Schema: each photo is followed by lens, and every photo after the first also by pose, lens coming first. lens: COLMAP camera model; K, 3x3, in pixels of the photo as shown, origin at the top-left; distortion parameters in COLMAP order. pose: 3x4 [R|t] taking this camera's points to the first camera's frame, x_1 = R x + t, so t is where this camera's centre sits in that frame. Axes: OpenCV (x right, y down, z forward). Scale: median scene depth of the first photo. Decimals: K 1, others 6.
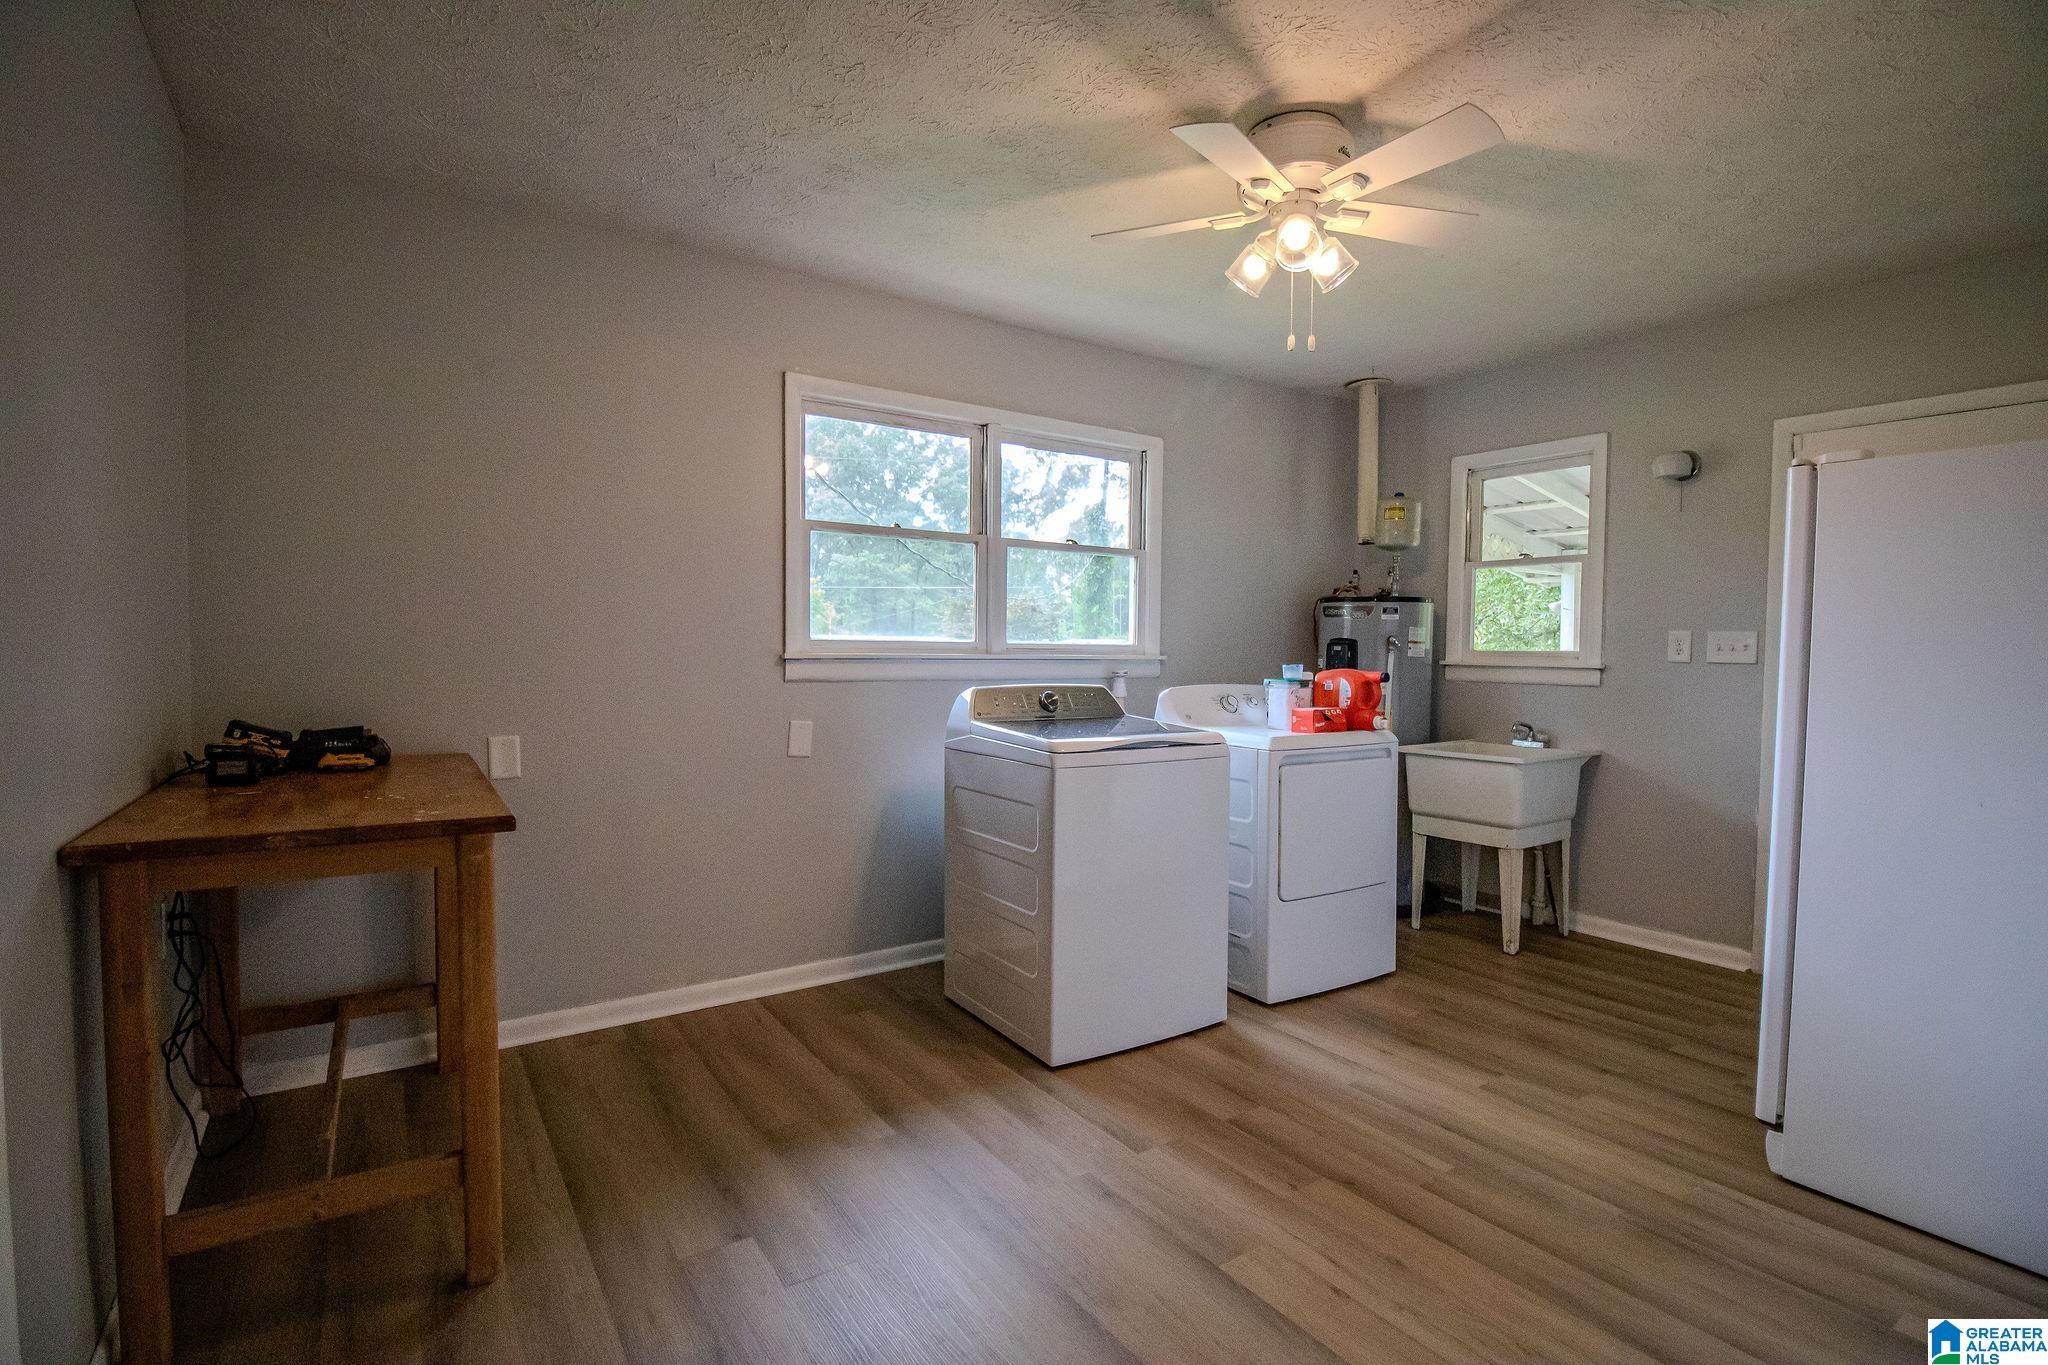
lens RADIAL K [[947.7, 0, 1018.1], [0, 947.7, 686.0], [0, 0, 1]] dist [-0.005652, -0.006867]
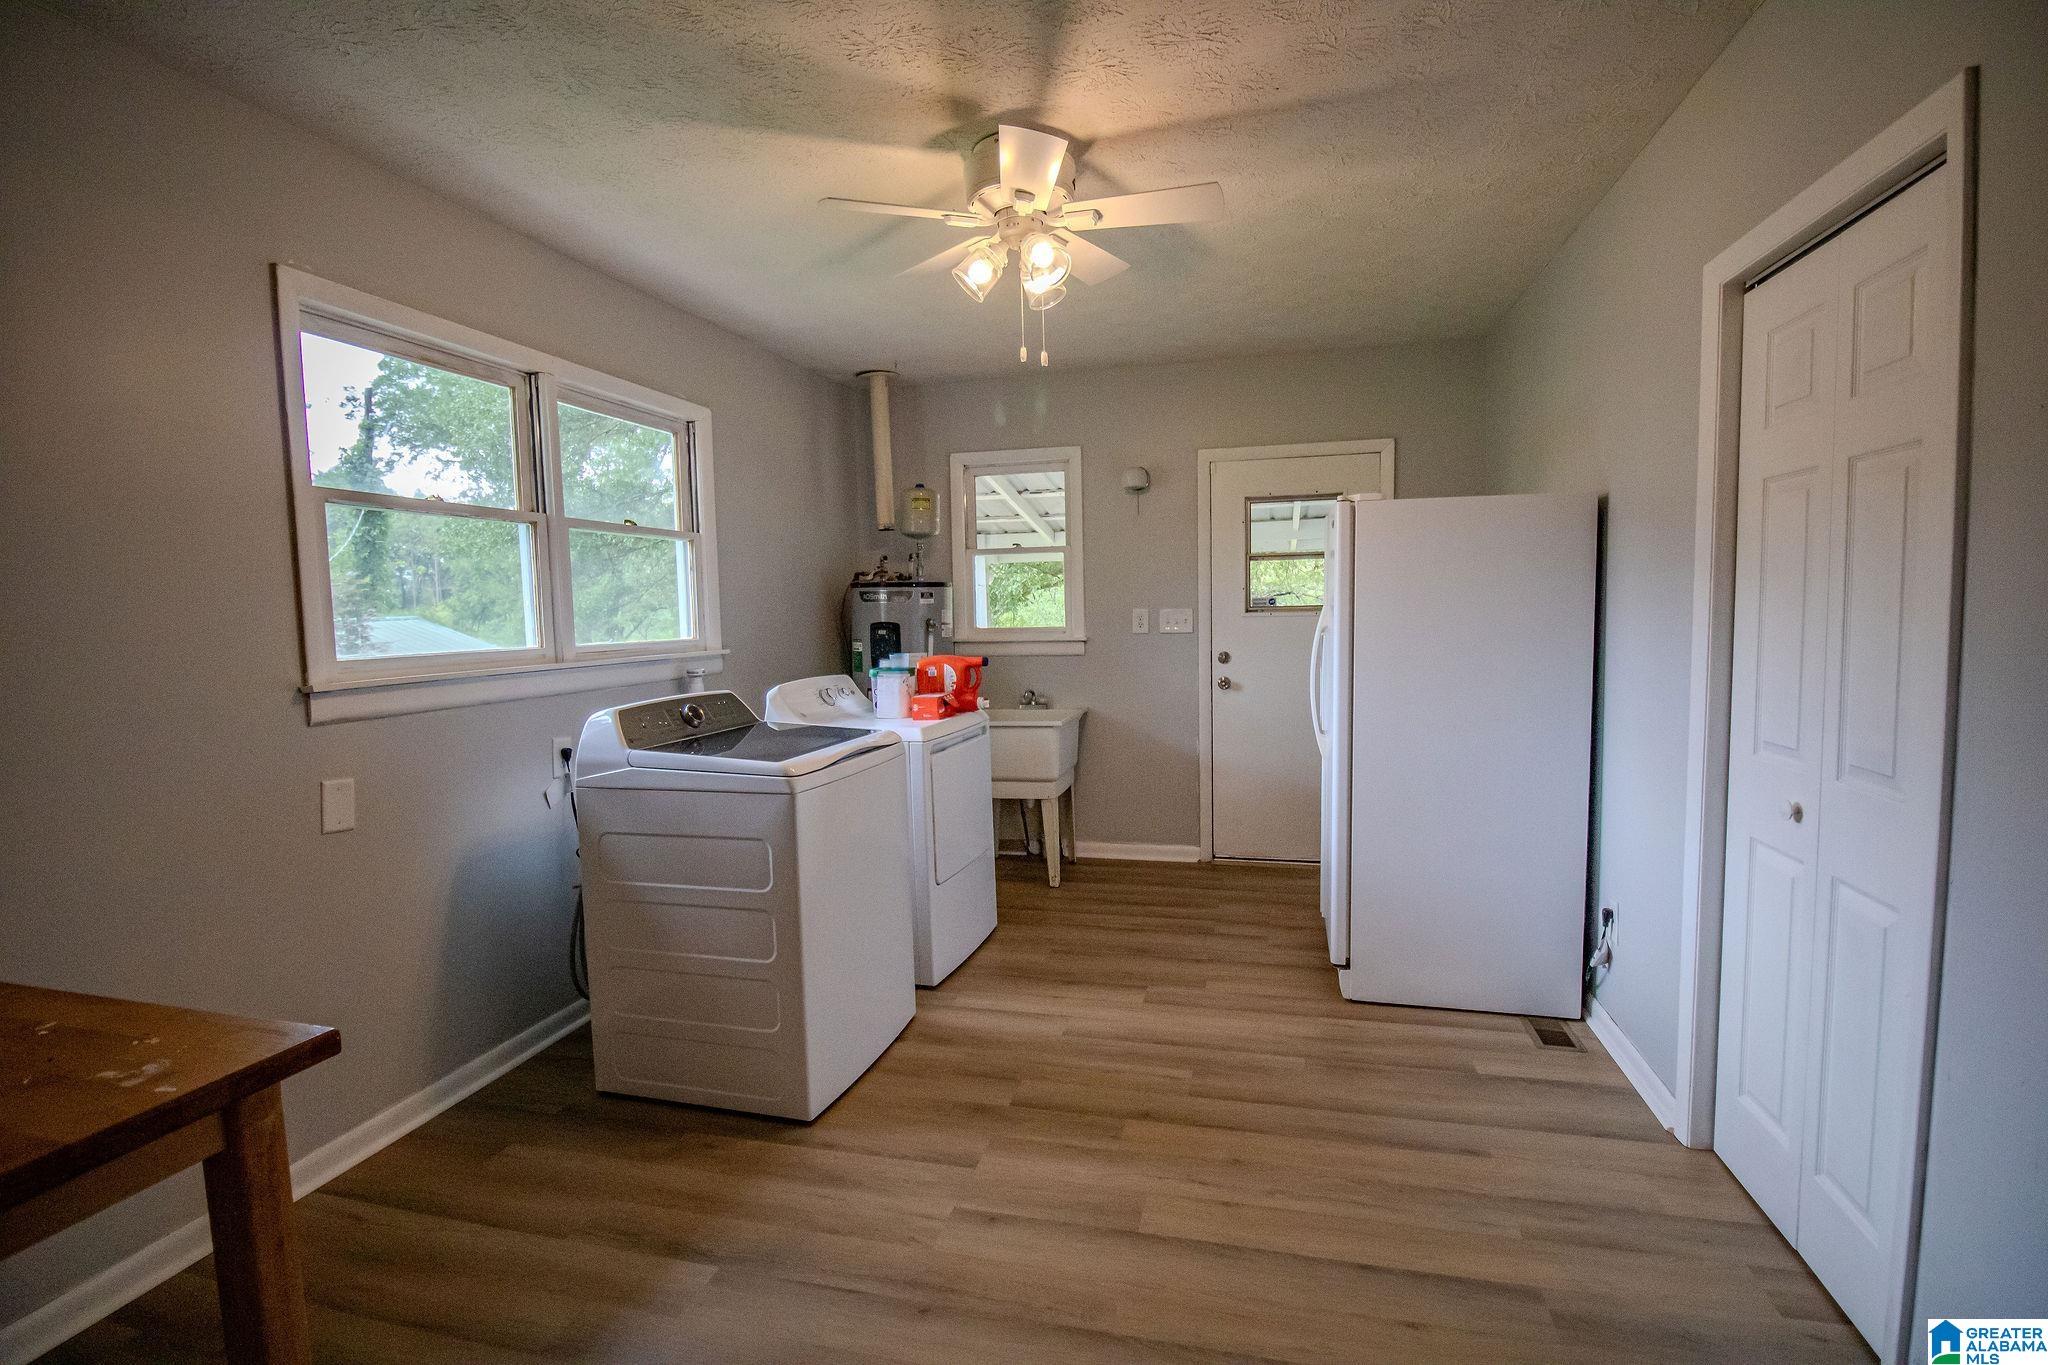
lens RADIAL K [[947.7, 0, 1038.6], [0, 947.7, 685.4], [0, 0, 1]] dist [-0.005652, -0.006867]
pose [[0.752886, -0.080499, 0.653209, -0.288344], [0.057682, 0.996743, 0.056351, -0.041077], [-0.655618, -0.004747, 0.755078, 0.142168]]
